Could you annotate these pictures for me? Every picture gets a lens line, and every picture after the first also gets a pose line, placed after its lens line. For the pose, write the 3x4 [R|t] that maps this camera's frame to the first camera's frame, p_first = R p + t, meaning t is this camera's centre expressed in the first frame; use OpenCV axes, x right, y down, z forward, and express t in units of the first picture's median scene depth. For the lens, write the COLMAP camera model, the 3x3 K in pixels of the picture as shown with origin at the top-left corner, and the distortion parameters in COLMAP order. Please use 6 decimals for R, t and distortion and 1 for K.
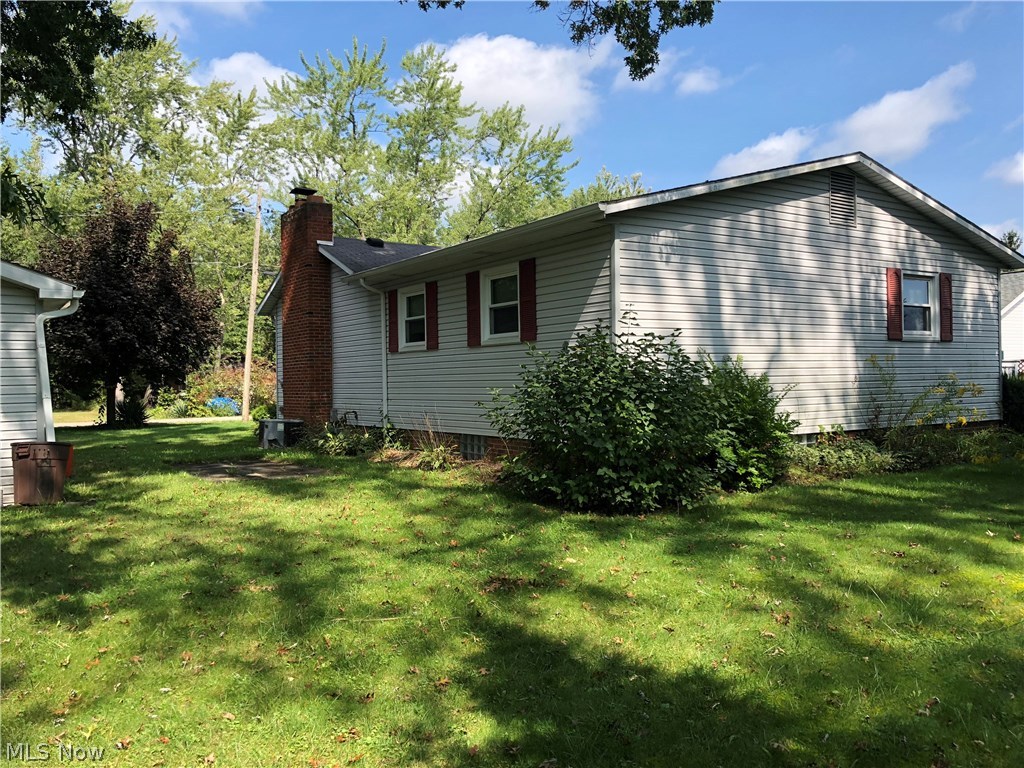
lens RADIAL K [[848.2, 0, 511.6], [0, 848.2, 382.5], [0, 0, 1]] dist [0.007777, 0.002469]
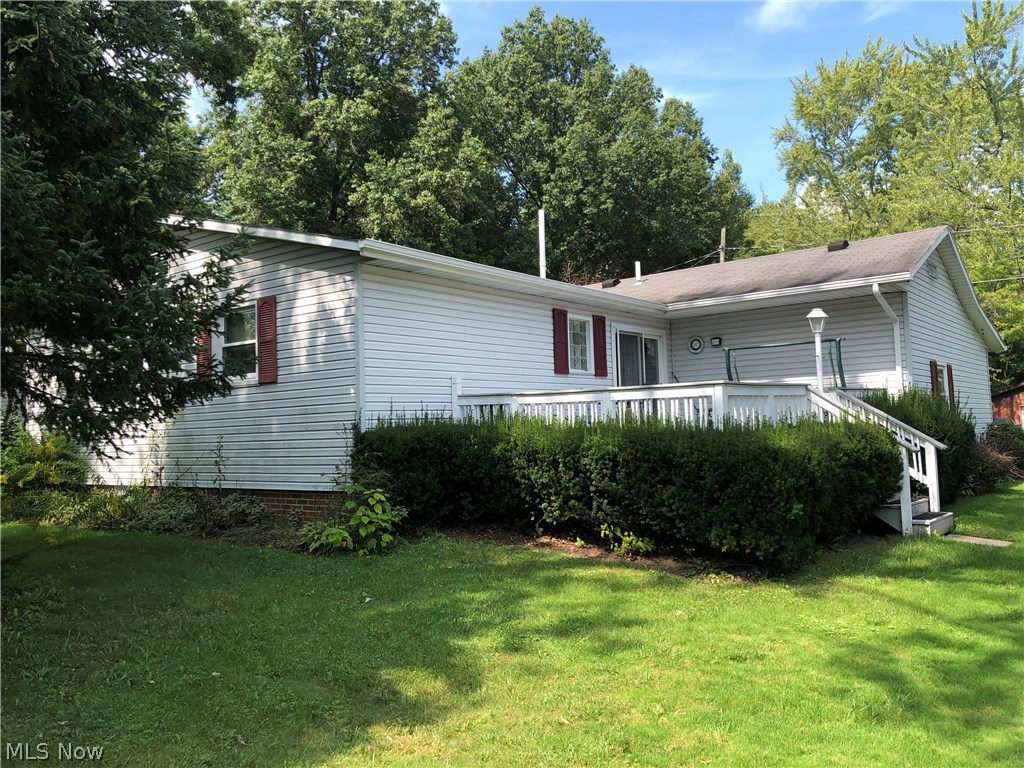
lens RADIAL K [[848.2, 0, 512.1], [0, 848.2, 384.6], [0, 0, 1]] dist [0.007777, 0.002469]
pose [[0.326383, -0.041627, -0.944321, 1.286699], [0.031168, 0.998961, -0.033263, -0.014346], [0.944724, -0.018576, 0.327341, 0.933283]]
